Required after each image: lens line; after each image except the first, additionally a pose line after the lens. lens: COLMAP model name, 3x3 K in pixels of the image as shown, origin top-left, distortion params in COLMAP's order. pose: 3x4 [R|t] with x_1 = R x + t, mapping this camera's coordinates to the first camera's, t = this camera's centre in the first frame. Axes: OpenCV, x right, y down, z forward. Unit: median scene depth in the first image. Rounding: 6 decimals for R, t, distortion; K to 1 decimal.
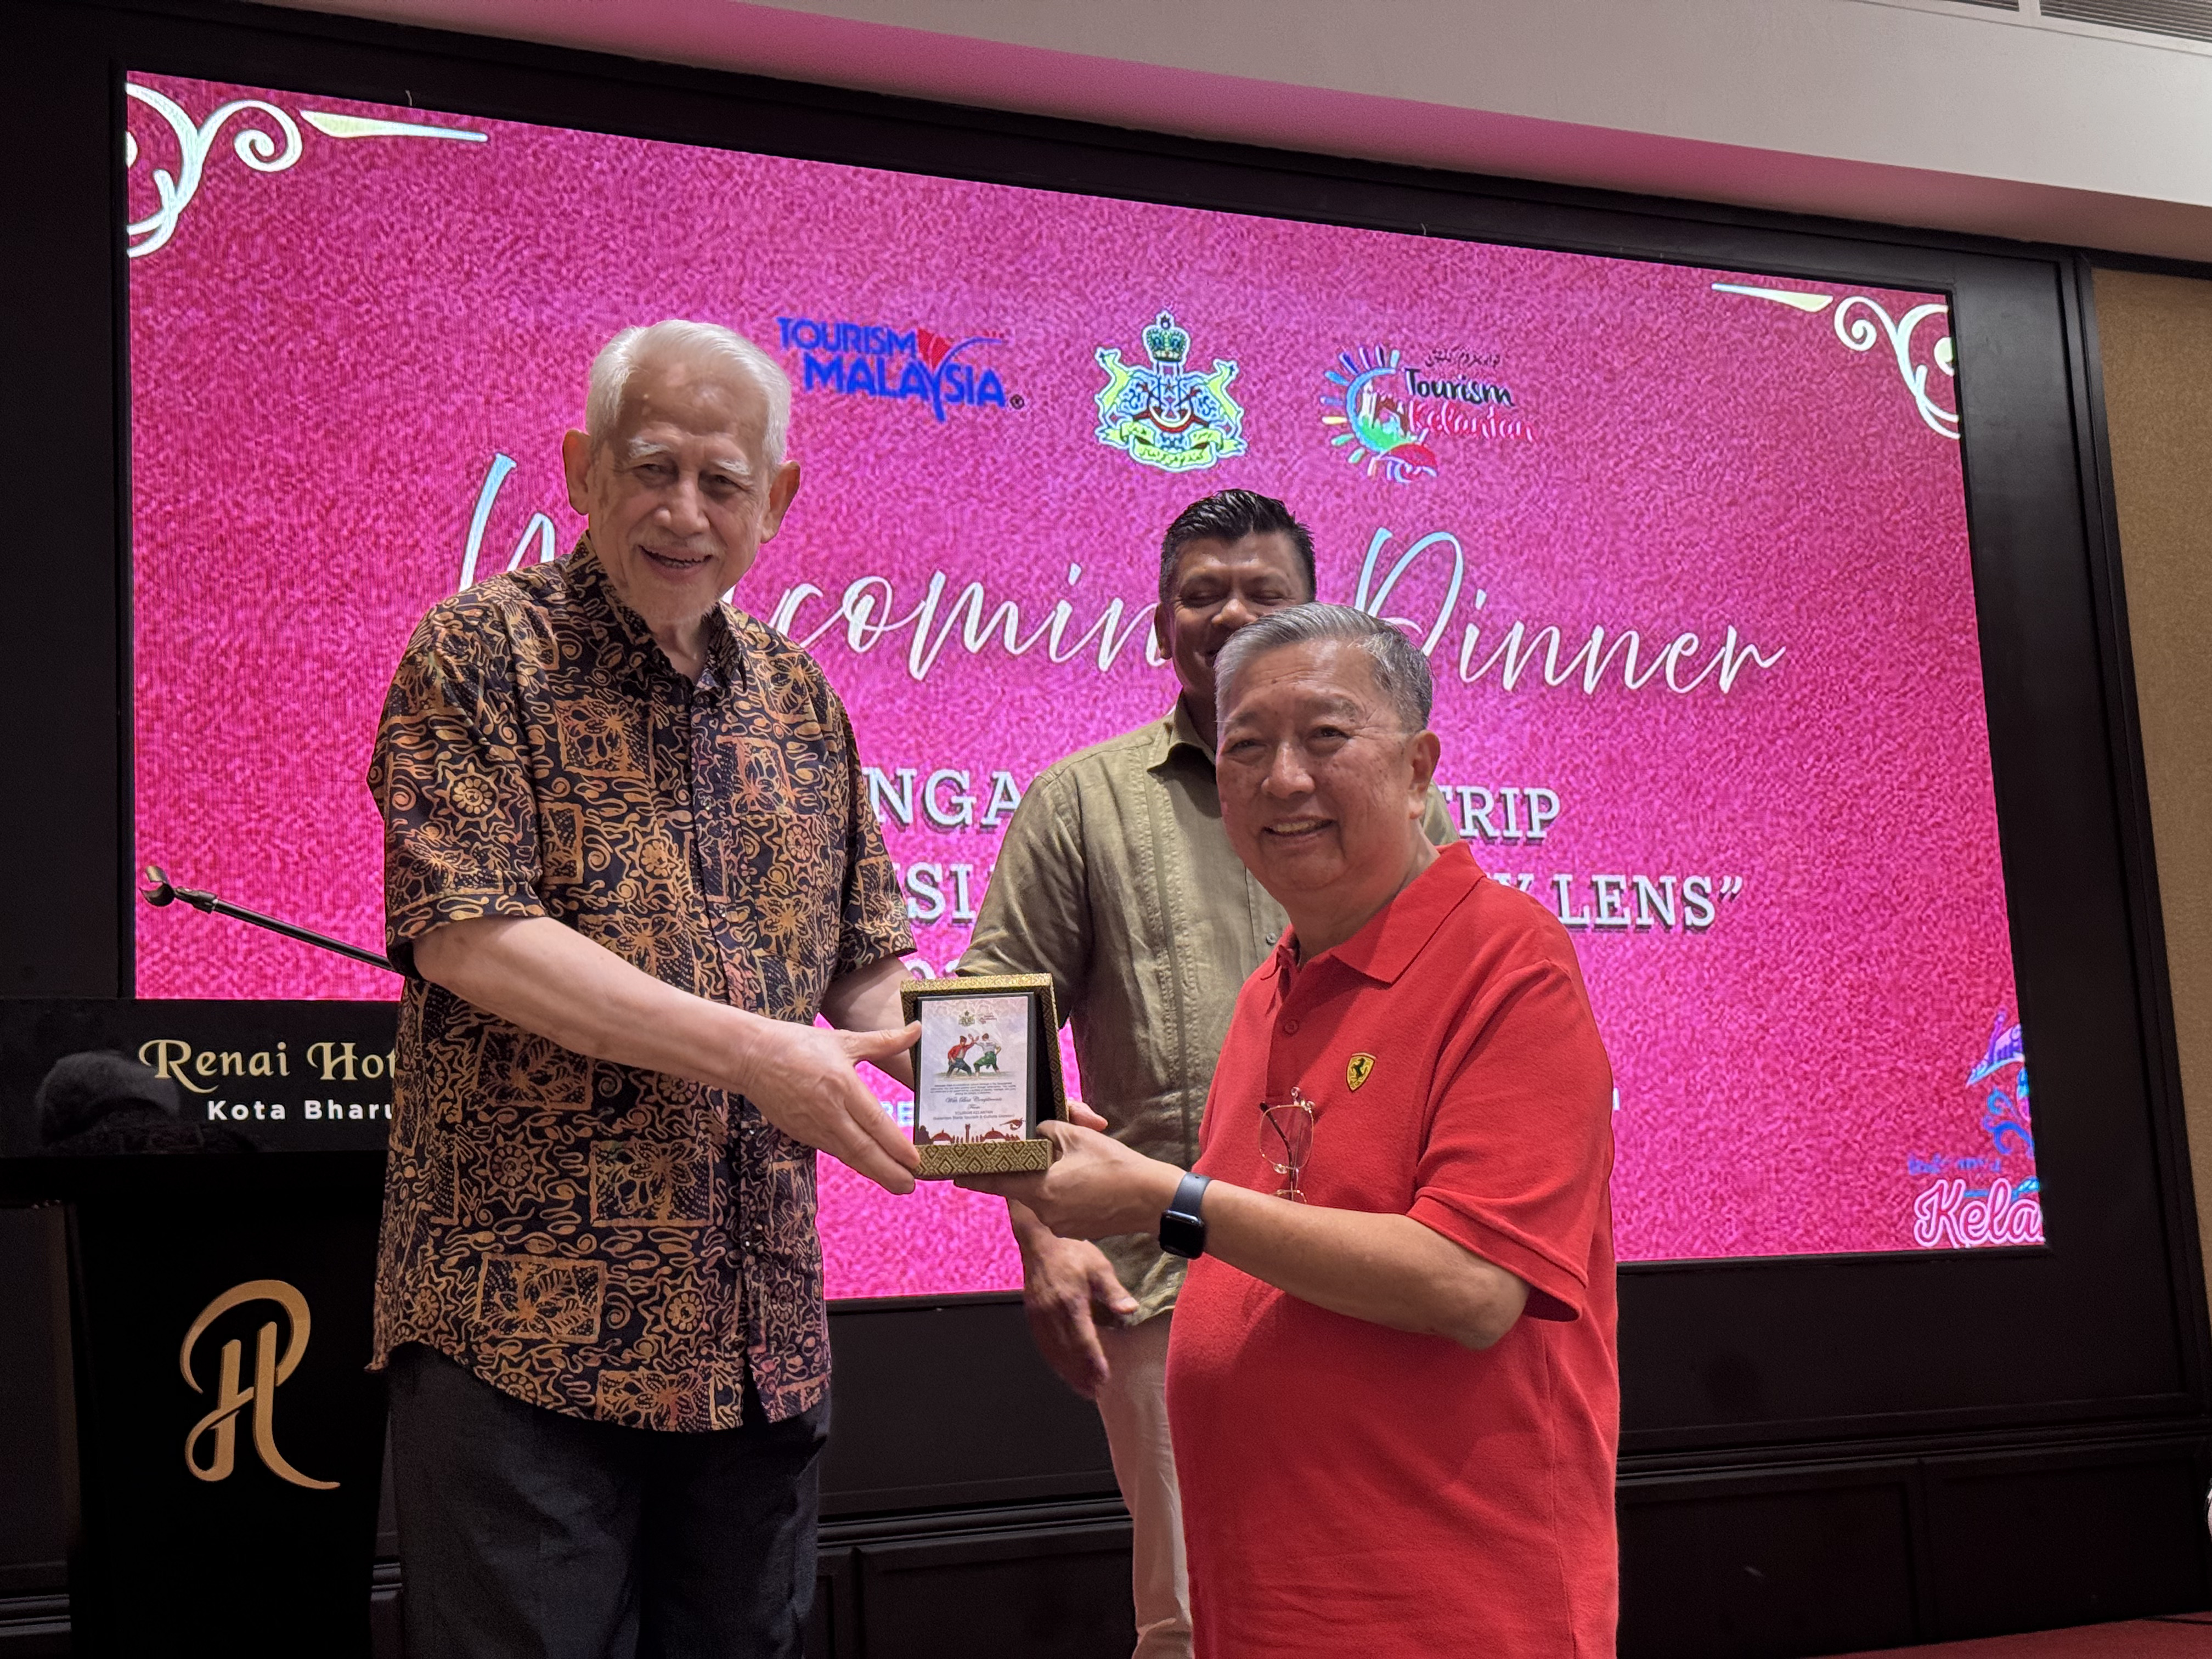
lens RADIAL K [[3091.1, 0, 1099.6], [0, 3091.1, 825.2], [0, 0, 1]] dist [0.160960, -0.156039]
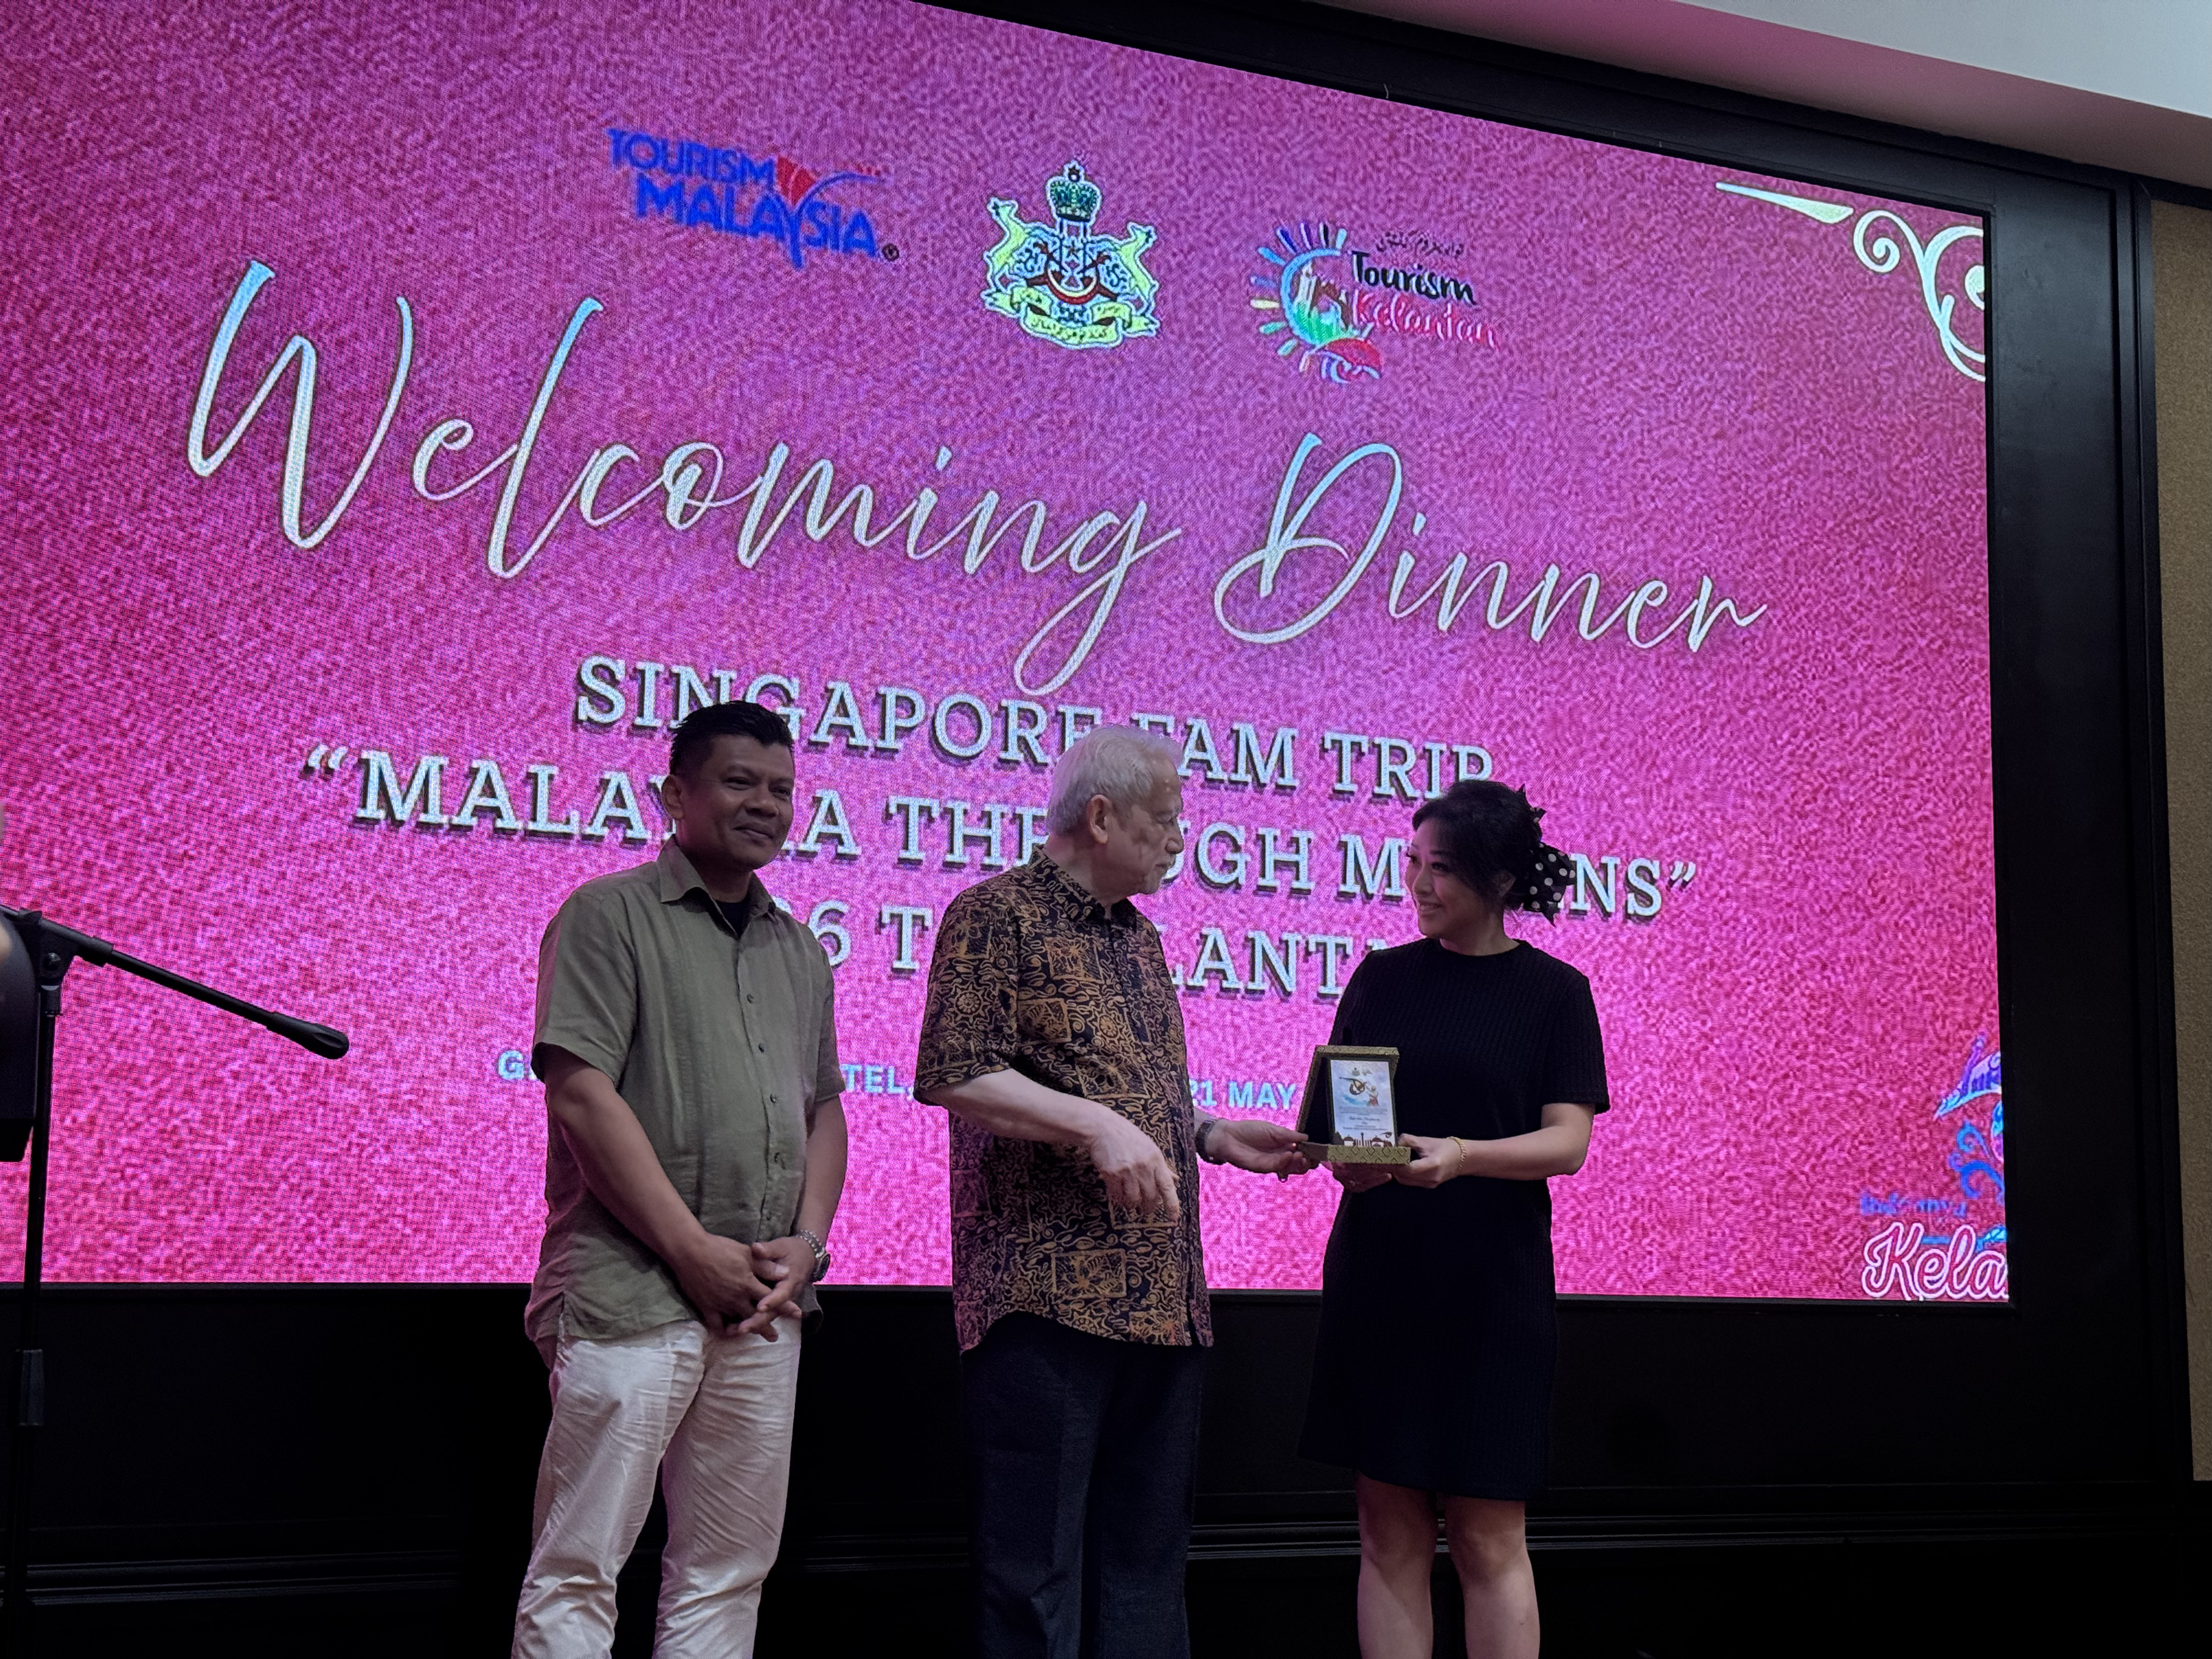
lens RADIAL K [[3123.4, 0, 1103.3], [0, 3123.4, 836.2], [0, 0, 1]] dist [0.192155, -0.383255]
pose [[0.997541, 0.070082, -0.000459, 0.043270], [-0.070051, 0.997252, 0.024102, -0.000608], [0.002147, -0.024011, 0.999709, 0.125571]]
